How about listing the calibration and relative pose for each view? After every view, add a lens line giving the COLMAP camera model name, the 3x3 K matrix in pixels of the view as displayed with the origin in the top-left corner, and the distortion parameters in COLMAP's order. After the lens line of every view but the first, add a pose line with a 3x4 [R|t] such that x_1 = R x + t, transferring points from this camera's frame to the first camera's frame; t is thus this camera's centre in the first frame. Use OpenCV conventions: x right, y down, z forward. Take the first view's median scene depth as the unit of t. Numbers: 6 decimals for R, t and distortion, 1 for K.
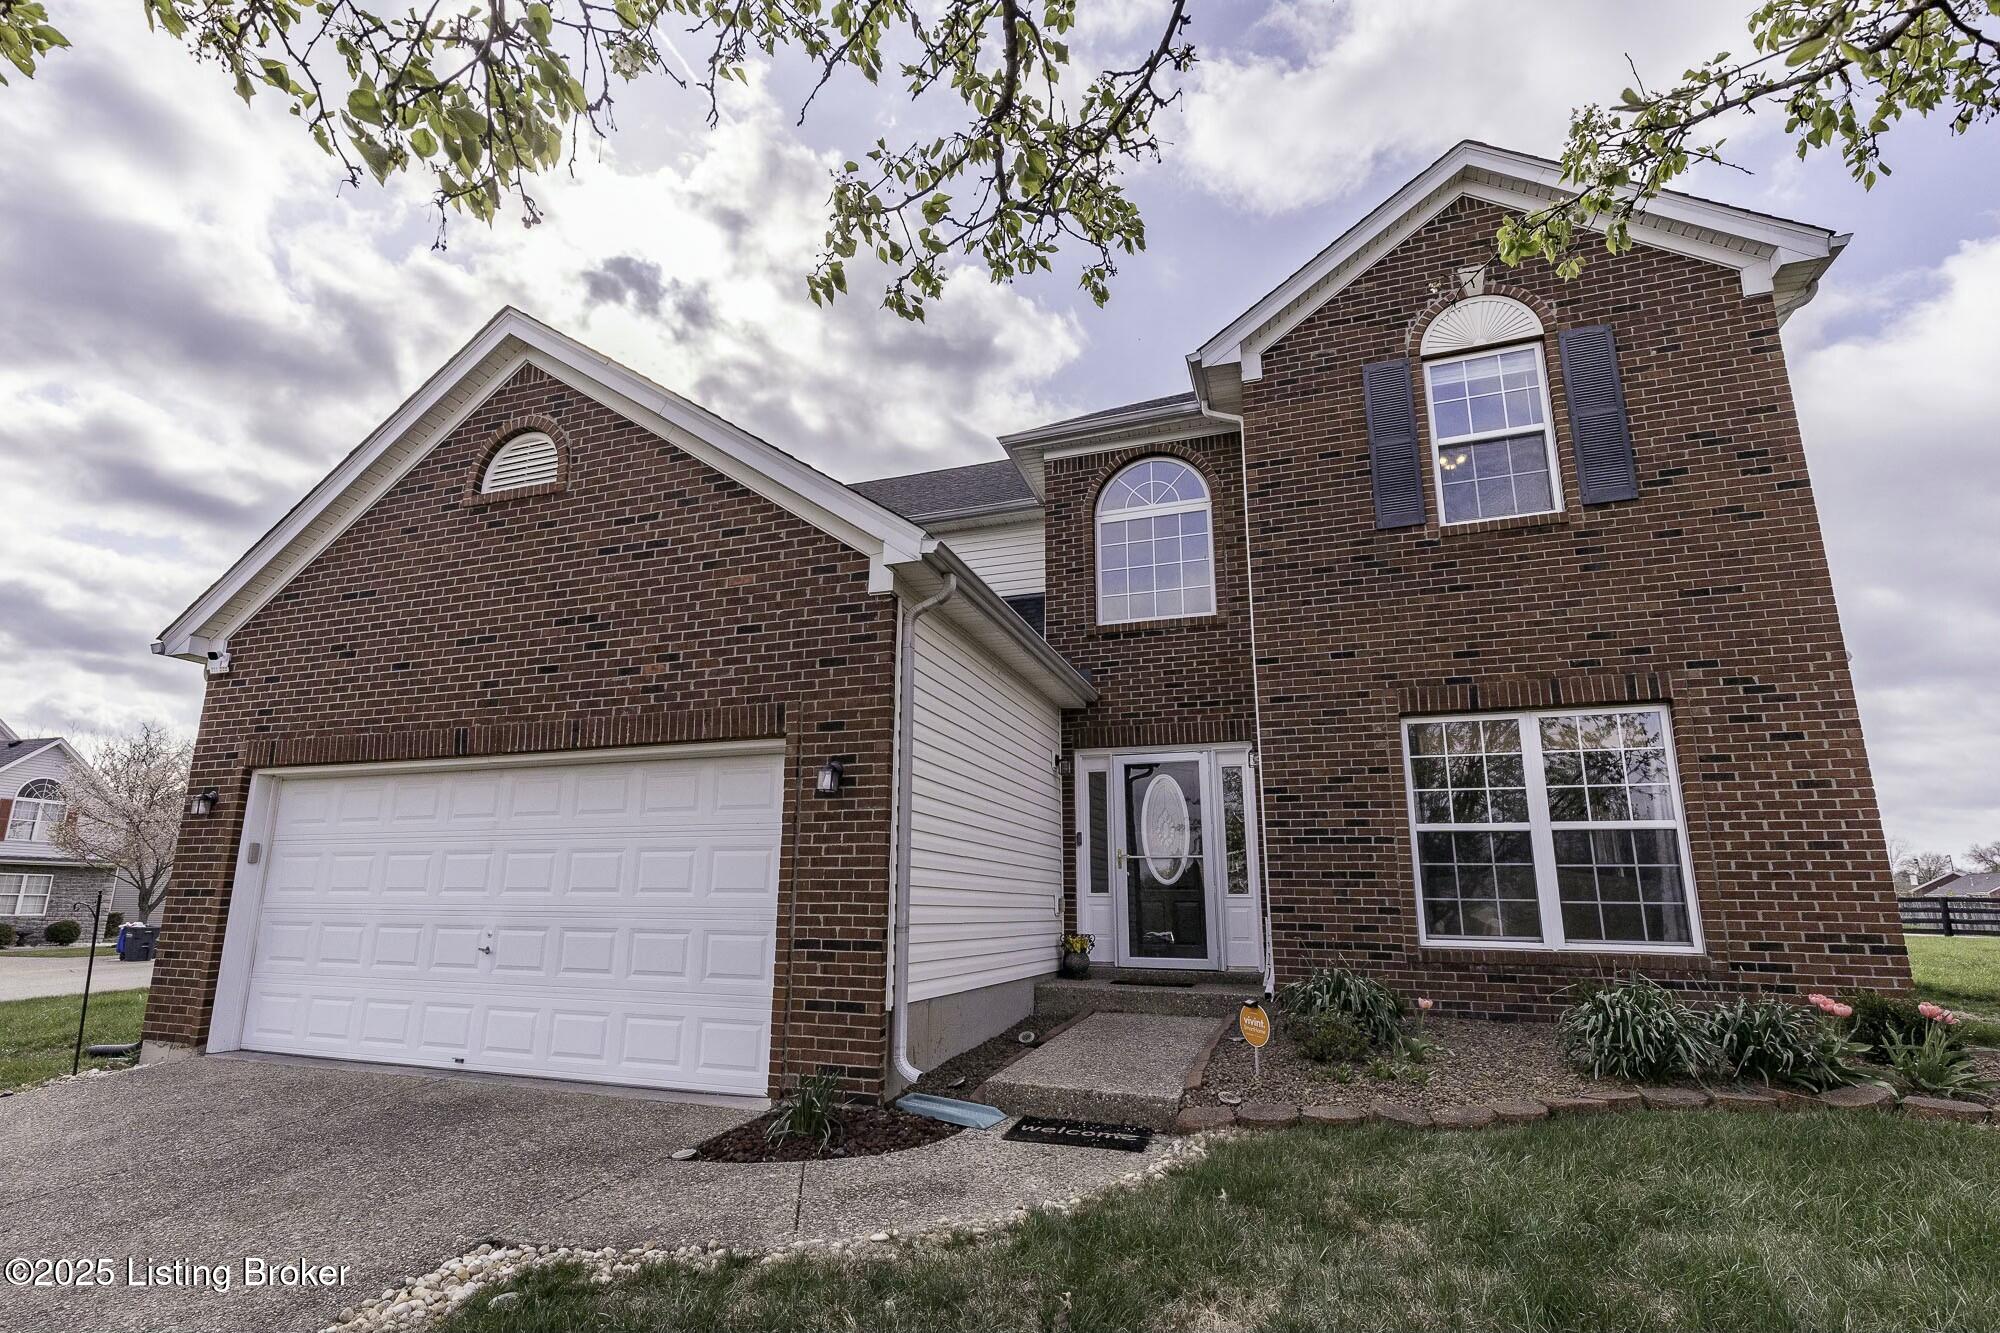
lens RADIAL K [[938.0, 0, 943.6], [0, 938.0, 701.4], [0, 0, 1]] dist [0.005017, 0.001015]
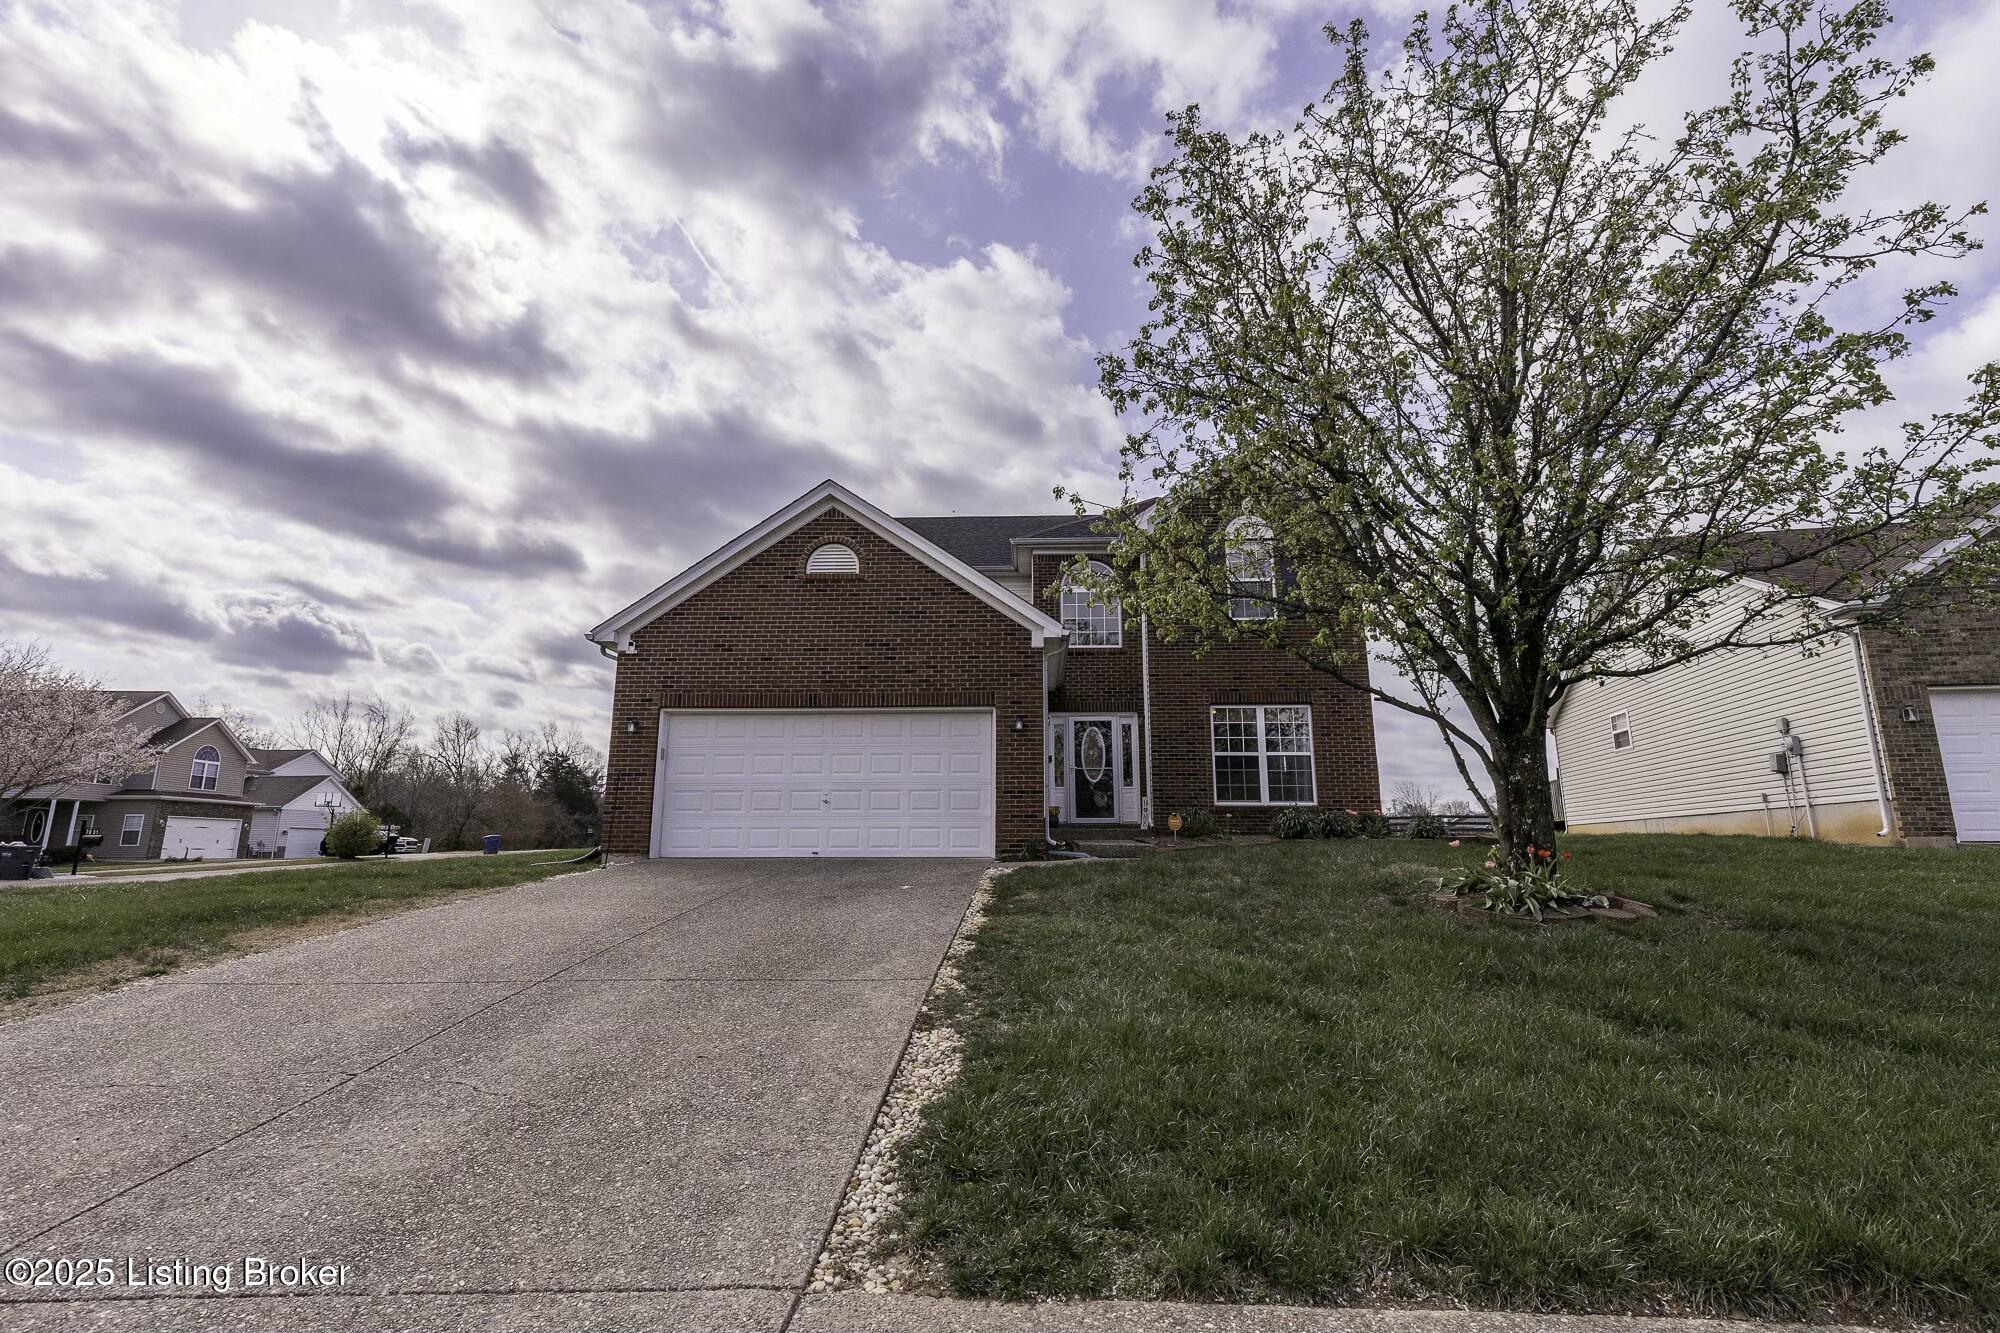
lens RADIAL K [[938.0, 0, 985.0], [0, 938.0, 653.0], [0, 0, 1]] dist [0.005017, 0.001015]
pose [[0.945649, 0.056574, 0.320231, -0.743848], [-0.058148, 0.998297, -0.004655, -0.064525], [-0.319949, -0.014219, 0.947328, -0.942779]]
